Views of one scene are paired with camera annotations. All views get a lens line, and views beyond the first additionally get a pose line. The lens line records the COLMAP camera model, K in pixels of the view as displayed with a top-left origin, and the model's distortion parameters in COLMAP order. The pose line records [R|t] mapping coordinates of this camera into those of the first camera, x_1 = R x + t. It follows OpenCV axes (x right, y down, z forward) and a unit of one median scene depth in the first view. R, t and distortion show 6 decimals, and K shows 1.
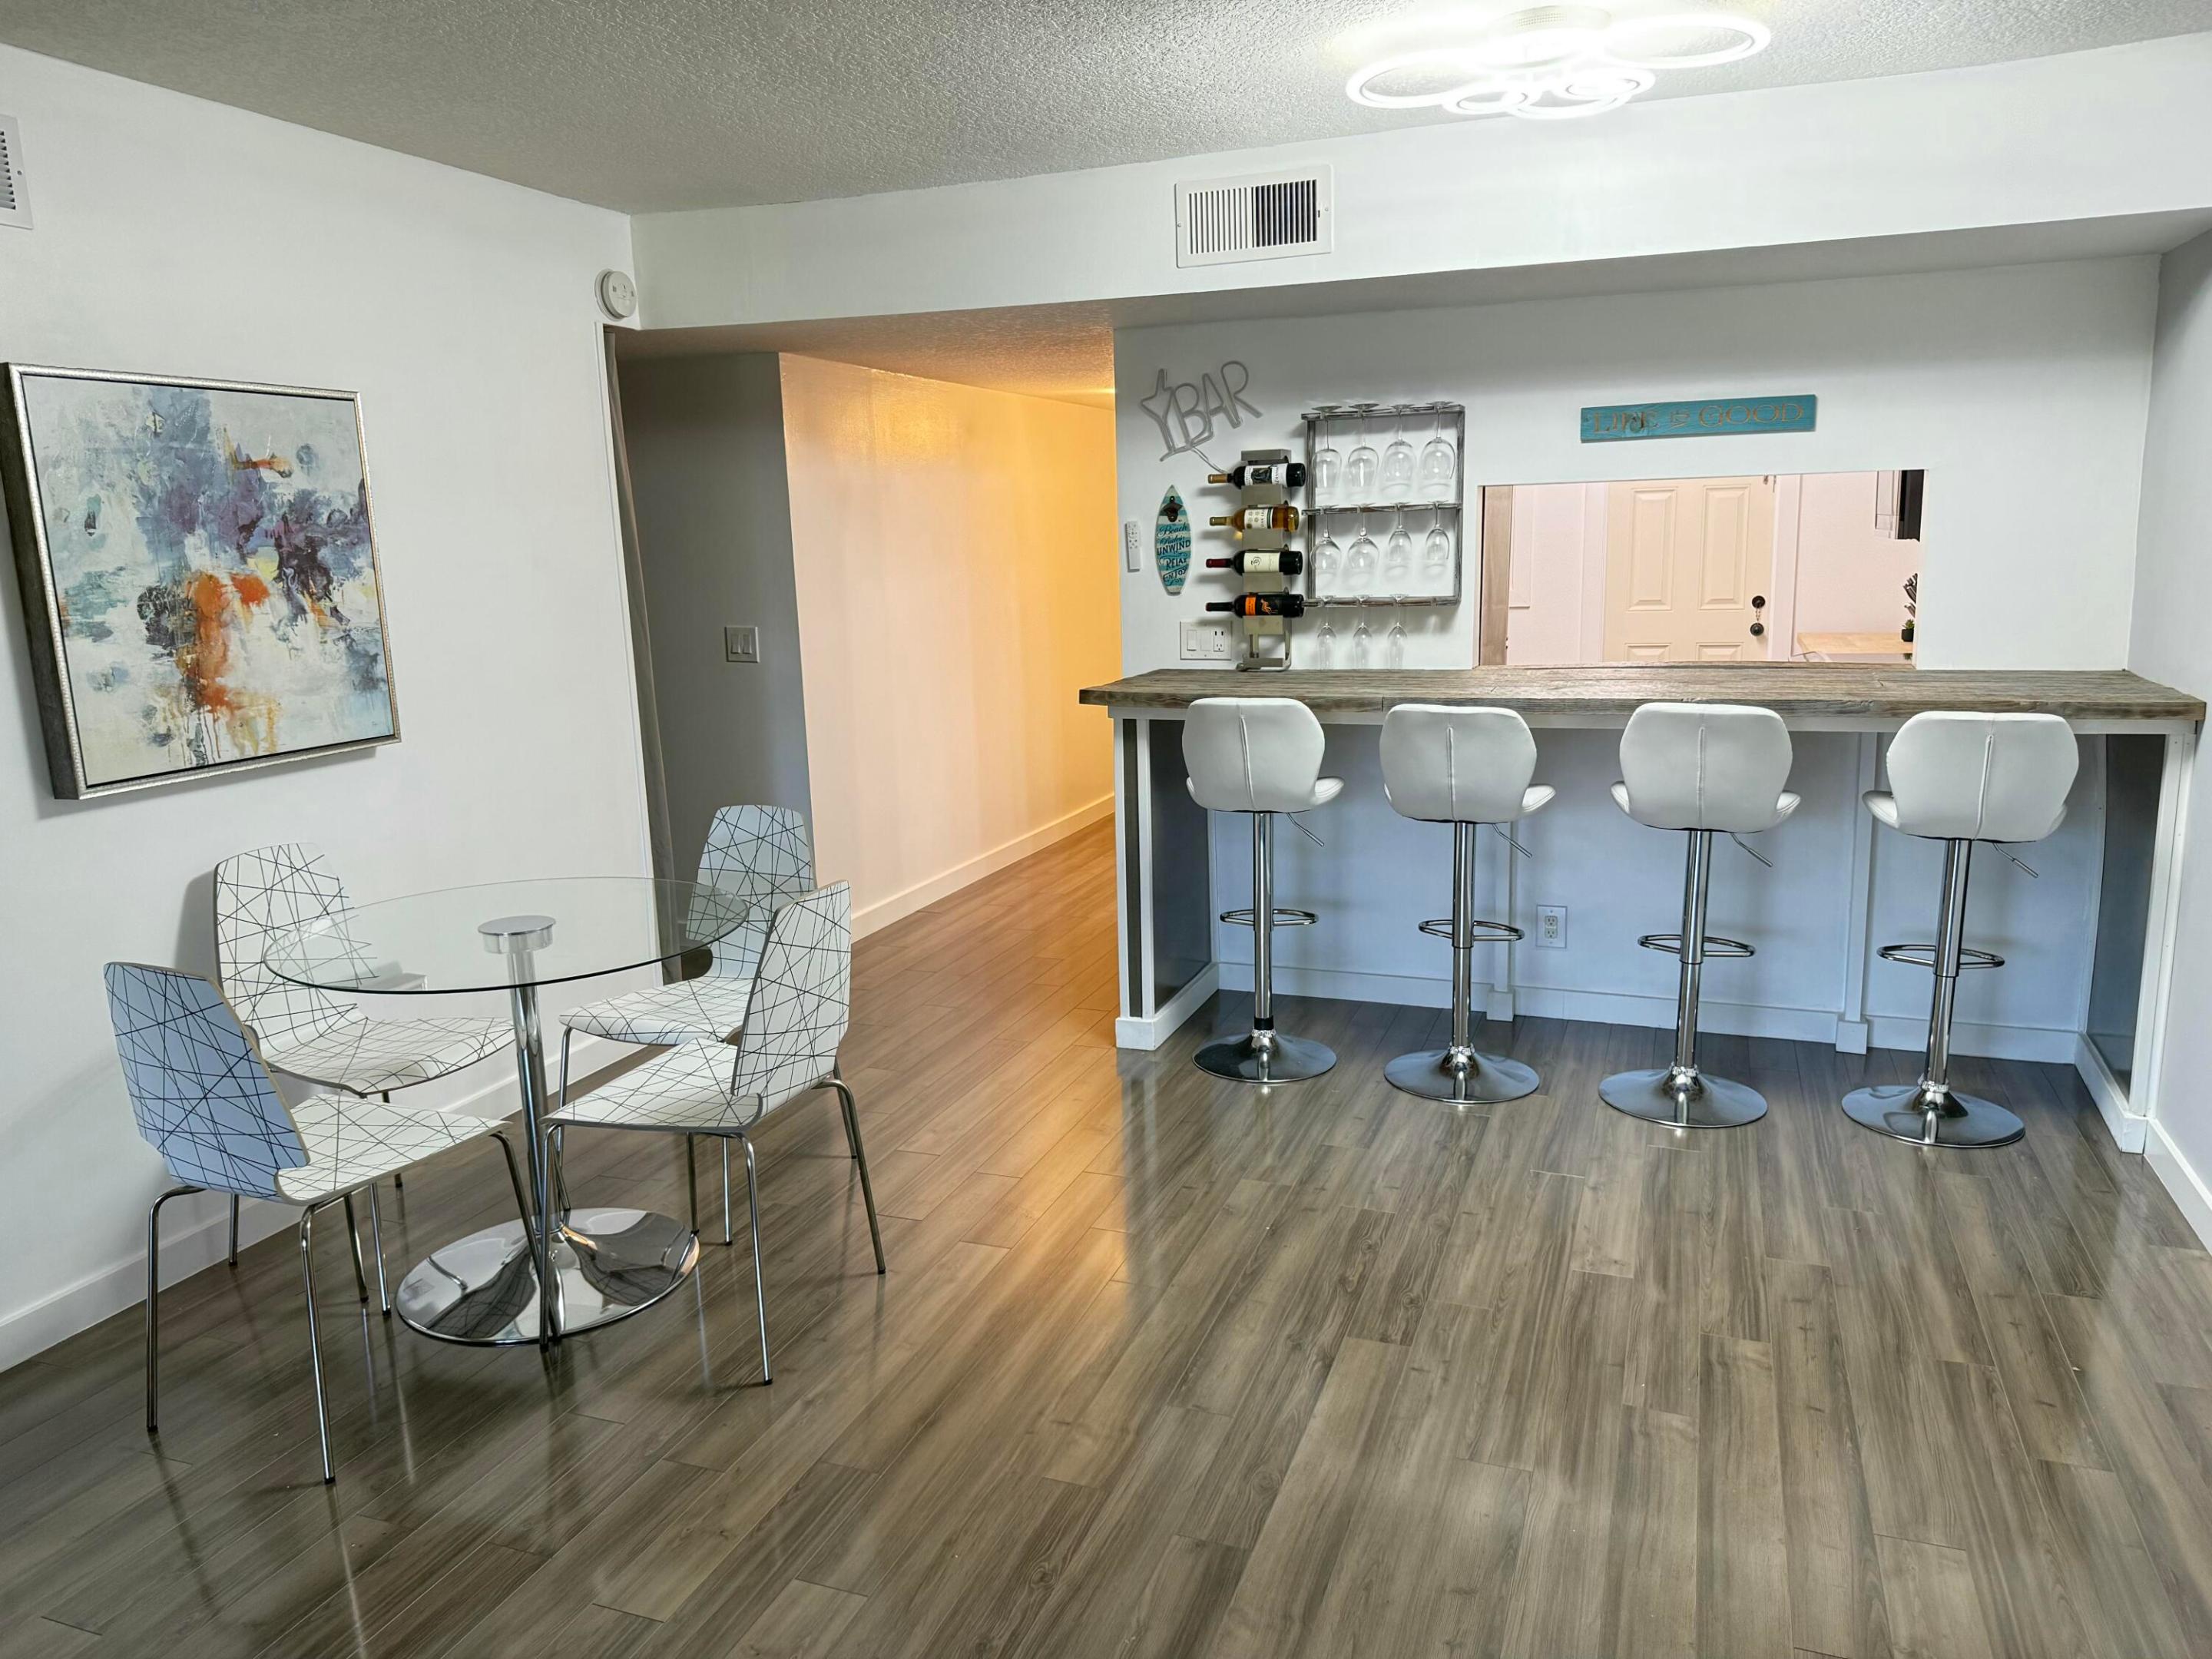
lens RADIAL K [[1546.9, 0, 1106.6], [0, 1546.9, 844.1], [0, 0, 1]] dist [0.011747, -0.002862]
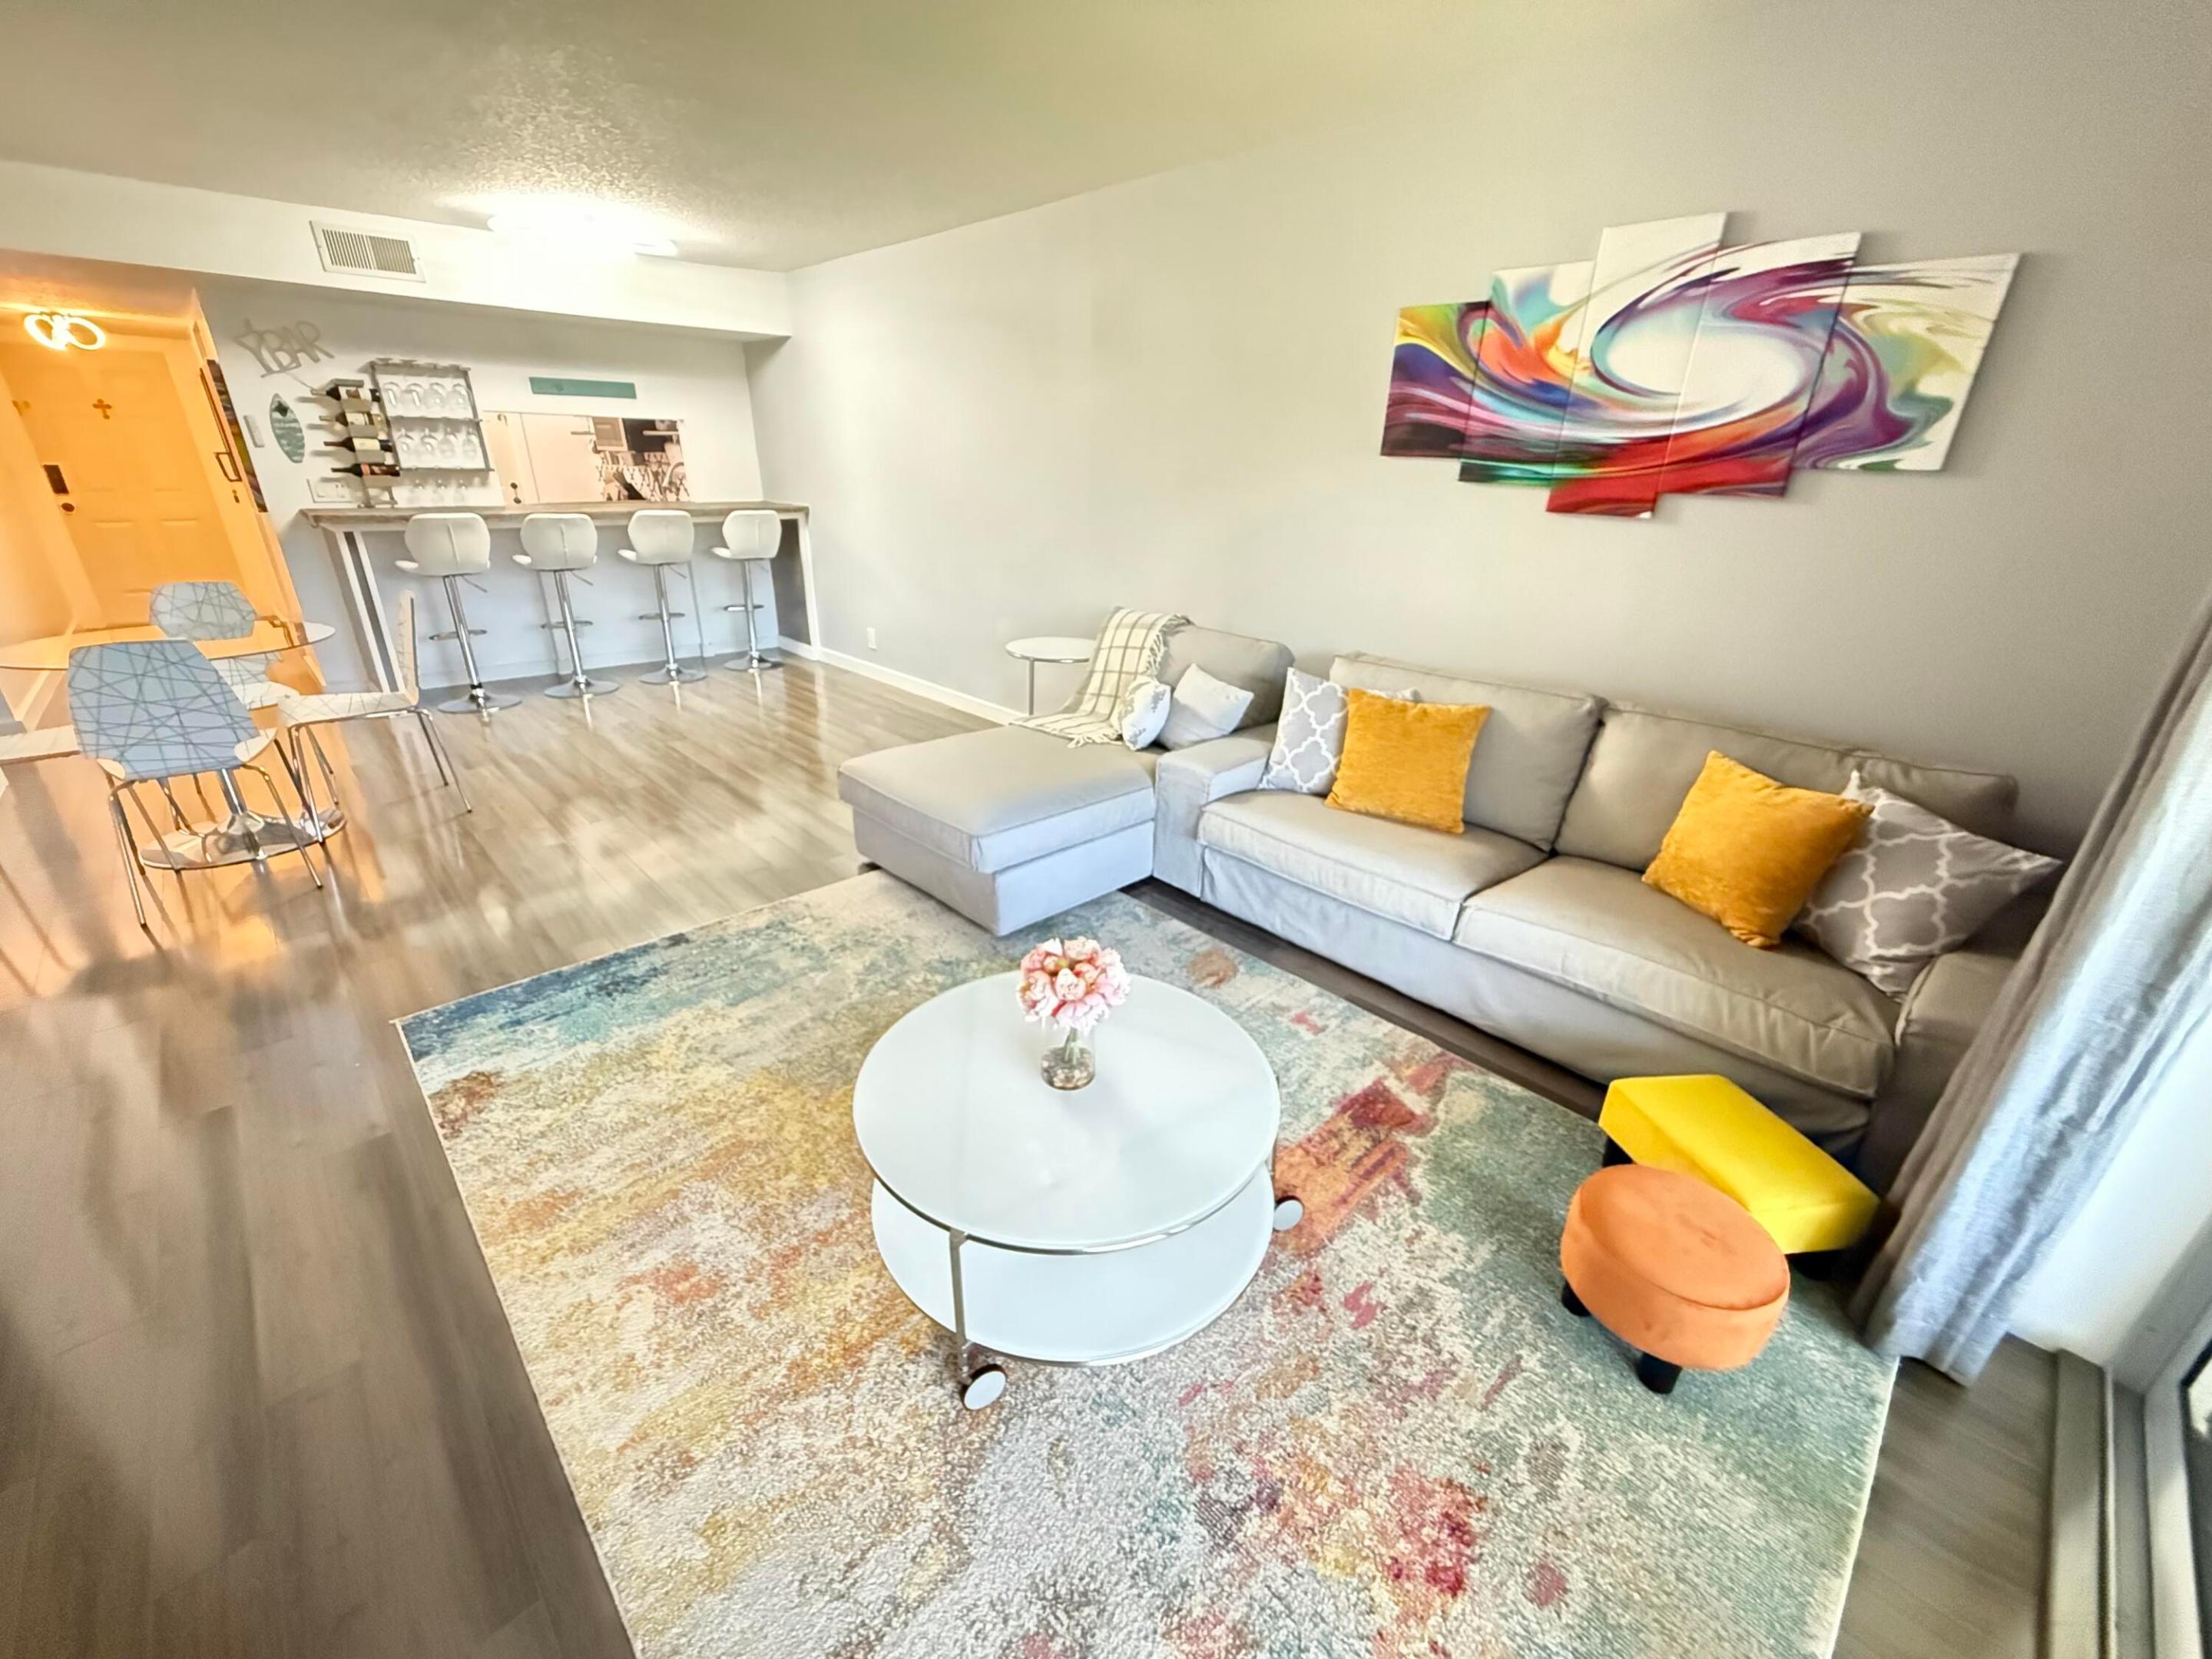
lens RADIAL K [[880.4, 0, 1113.3], [0, 880.4, 832.9], [0, 0, 1]] dist [-0.000113, -0.000326]
pose [[0.420130, -0.319720, 0.849276, -0.567781], [0.144987, 0.947506, 0.284976, 0.086511], [-0.895806, 0.003407, 0.444431, -0.262975]]
